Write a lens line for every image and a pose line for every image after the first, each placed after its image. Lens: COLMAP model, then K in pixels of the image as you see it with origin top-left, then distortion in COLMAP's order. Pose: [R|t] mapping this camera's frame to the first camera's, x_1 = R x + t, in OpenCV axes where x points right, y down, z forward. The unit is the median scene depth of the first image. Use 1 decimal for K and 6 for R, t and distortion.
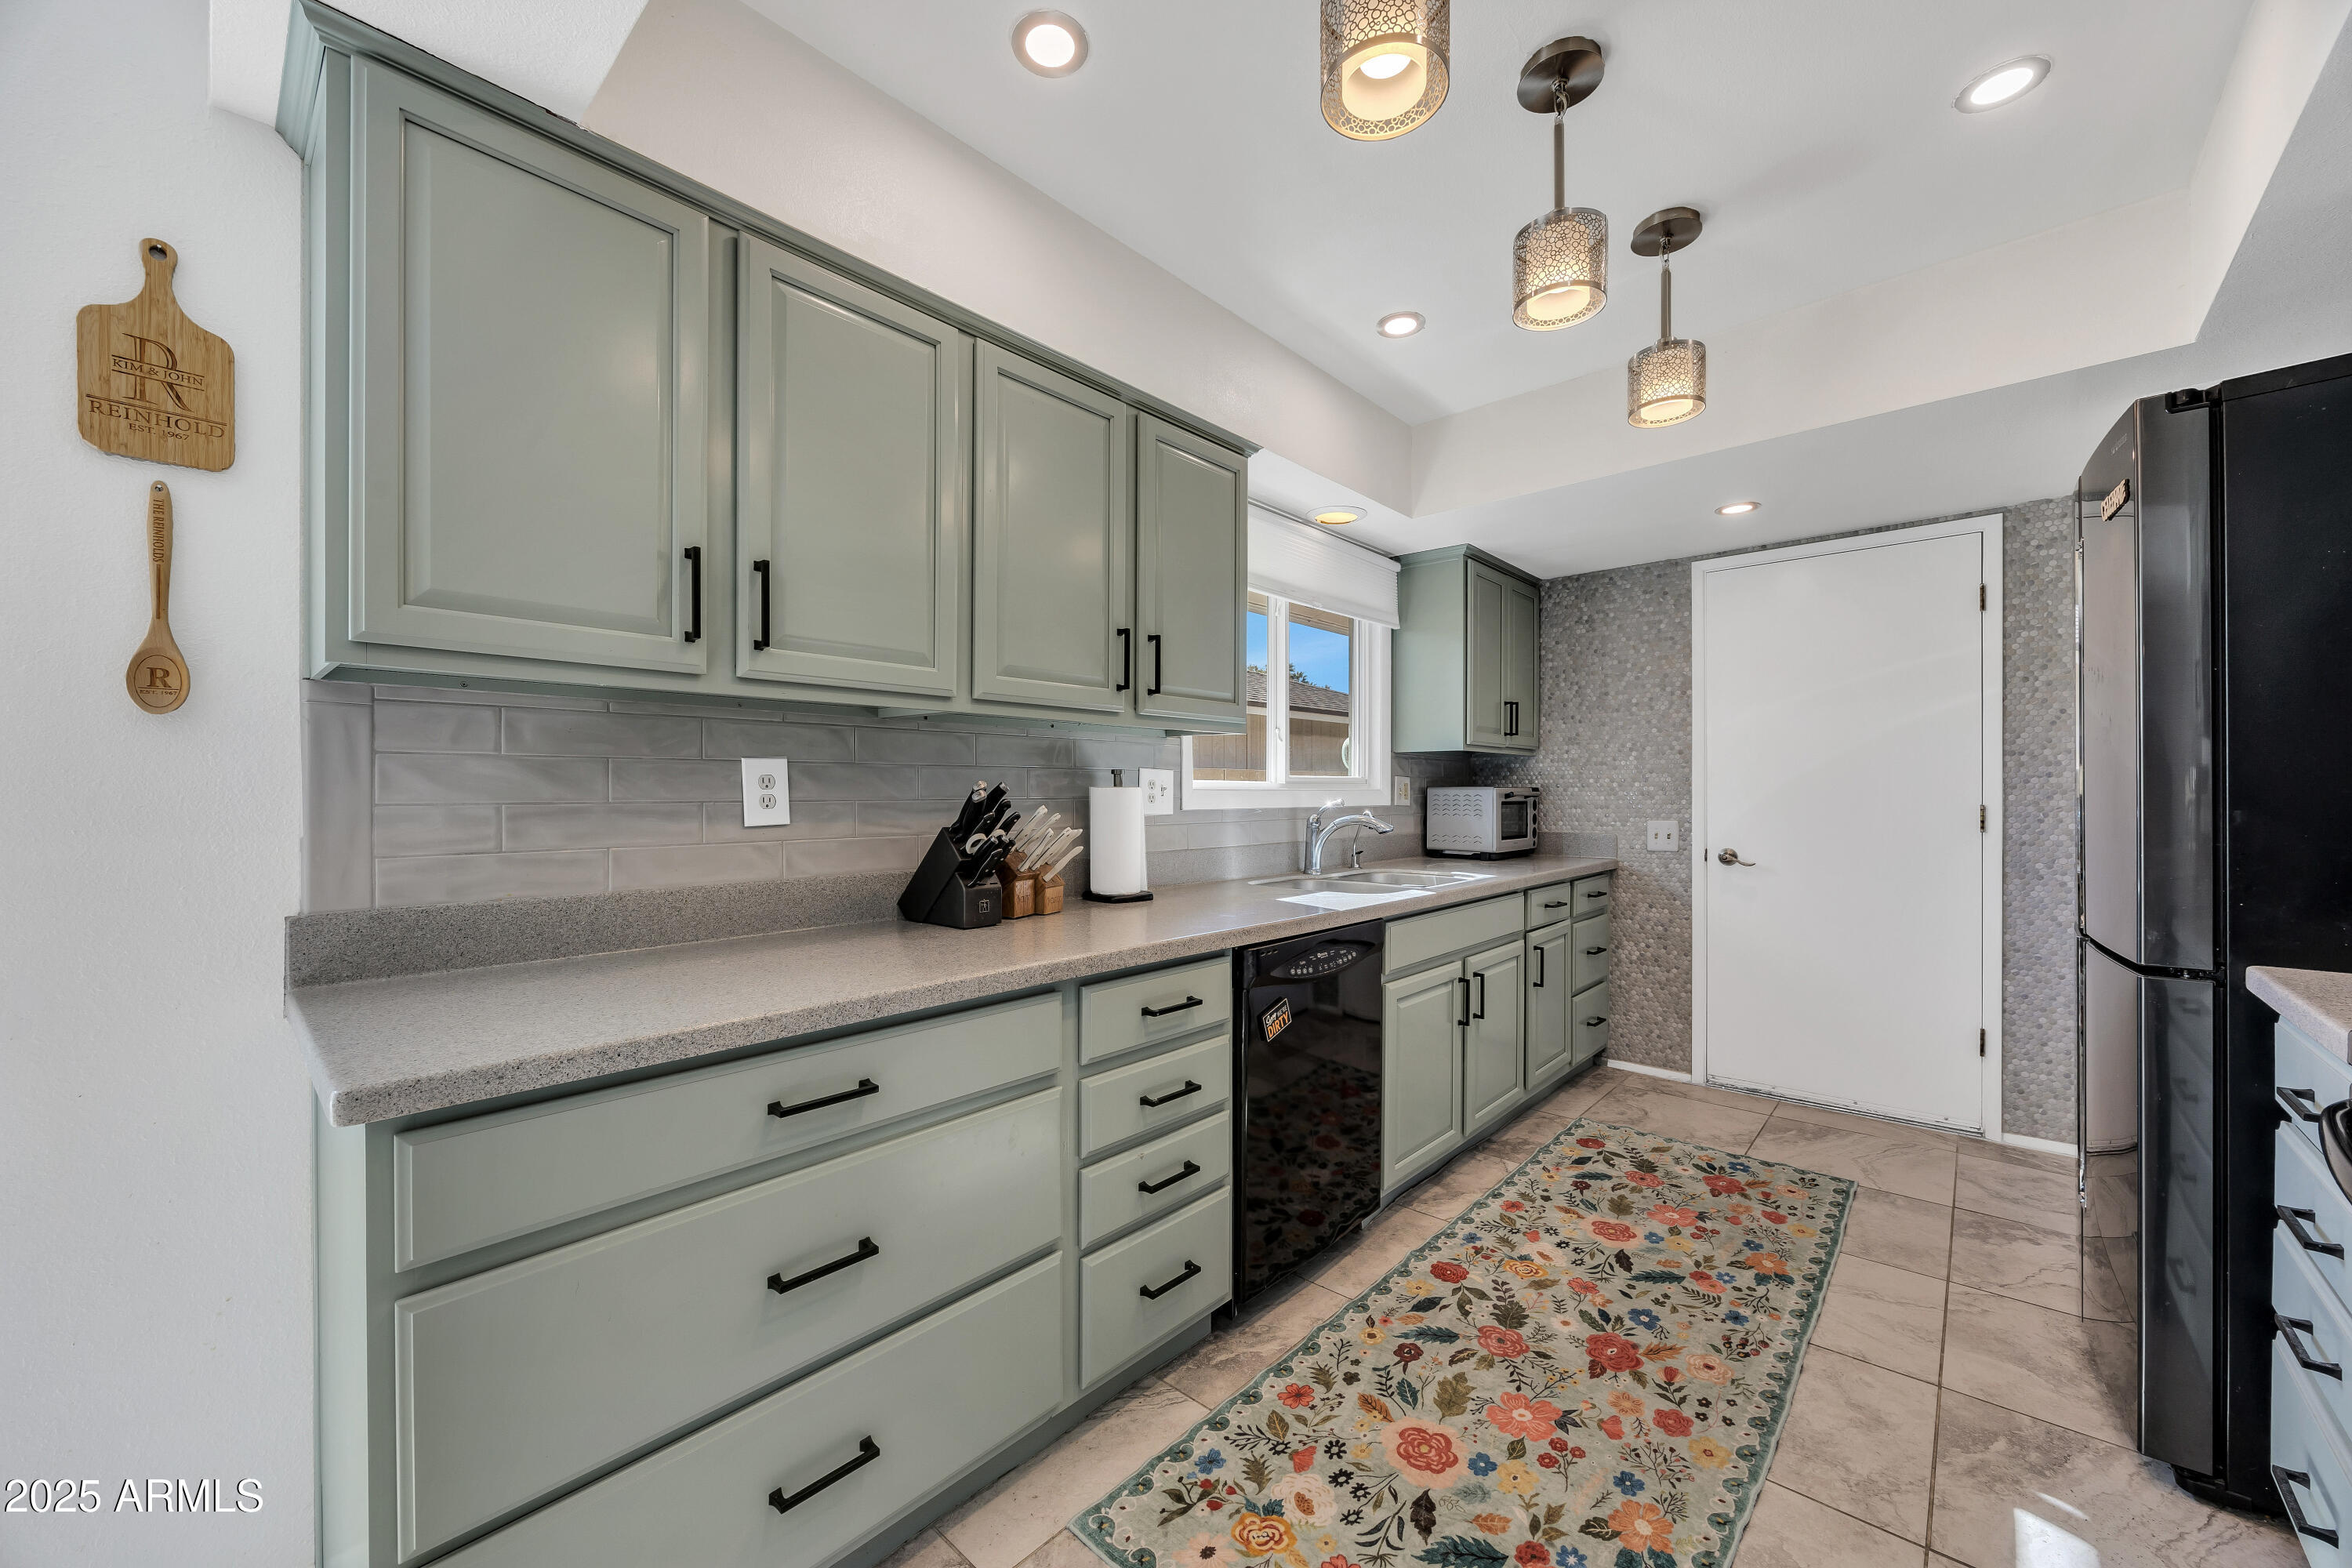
lens RADIAL K [[896.1, 0, 1167.1], [0, 896.1, 795.1], [0, 0, 1]] dist [-0.002927, -0.000327]
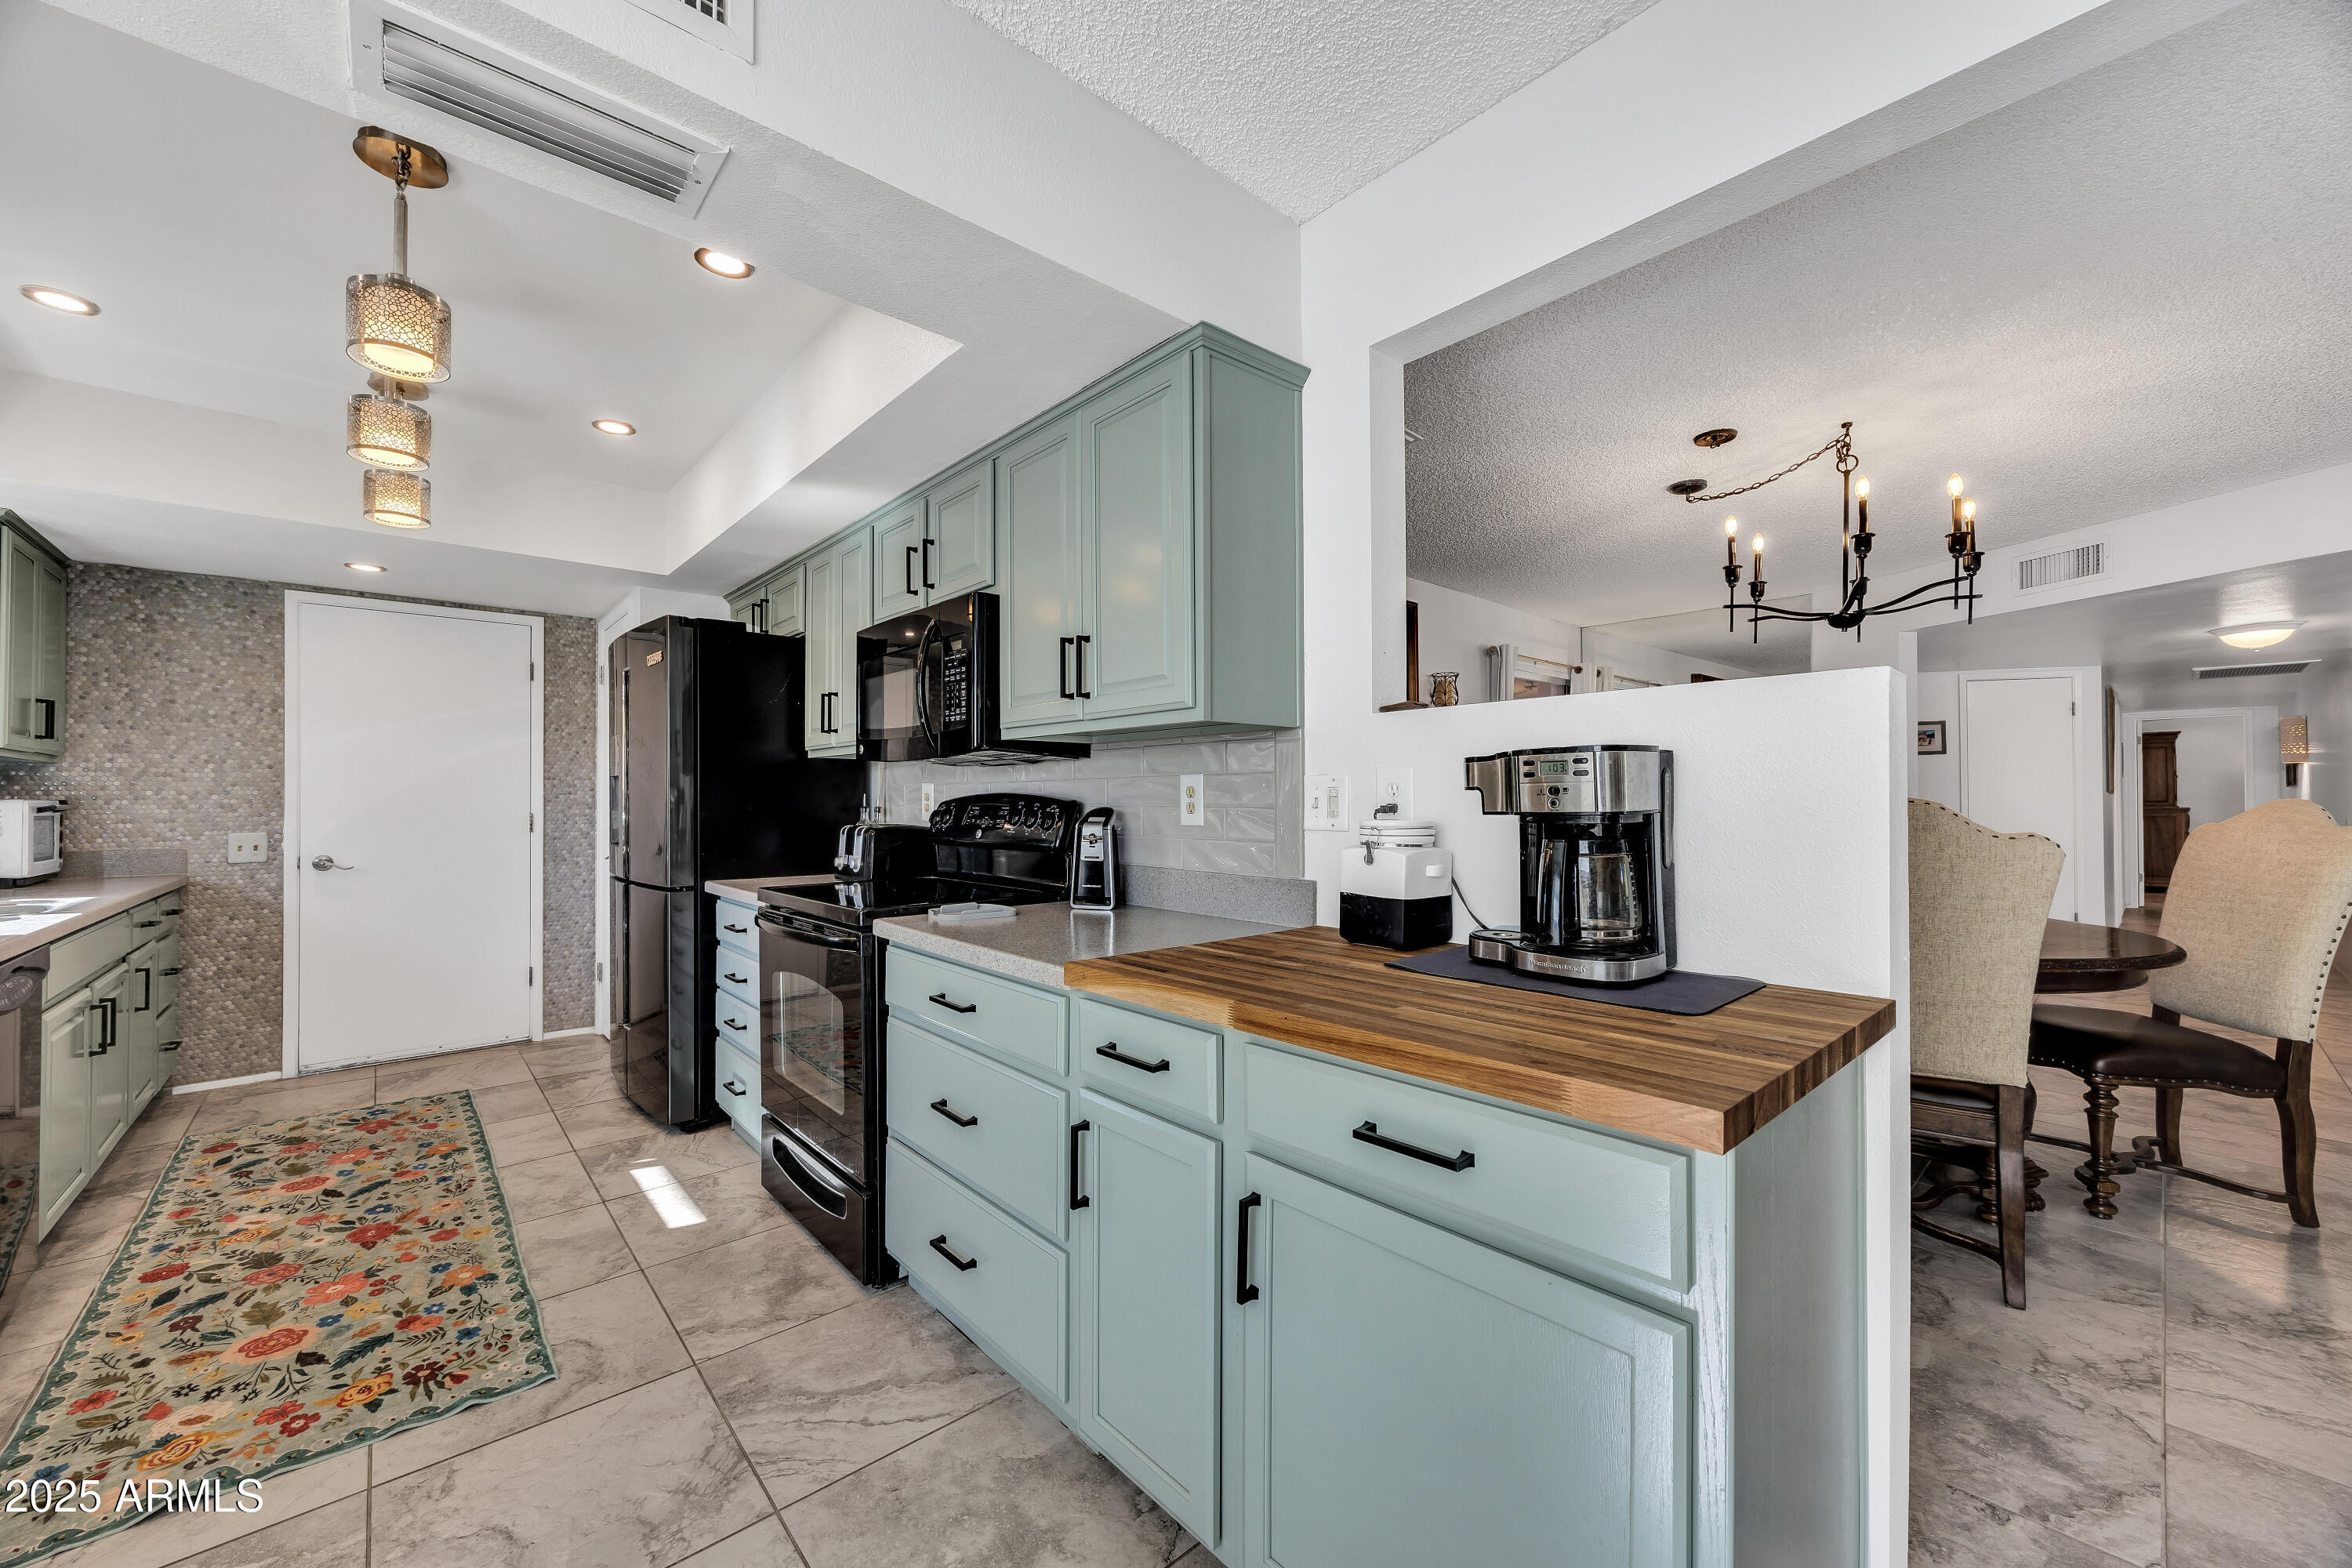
lens RADIAL K [[896.1, 0, 1167.1], [0, 896.1, 795.1], [0, 0, 1]] dist [-0.002927, -0.000327]
pose [[0.105471, 0.008510, 0.994386, -0.518948], [0.005367, 0.999944, -0.009126, 0.000580], [-0.994408, 0.006299, 0.105420, -0.225744]]
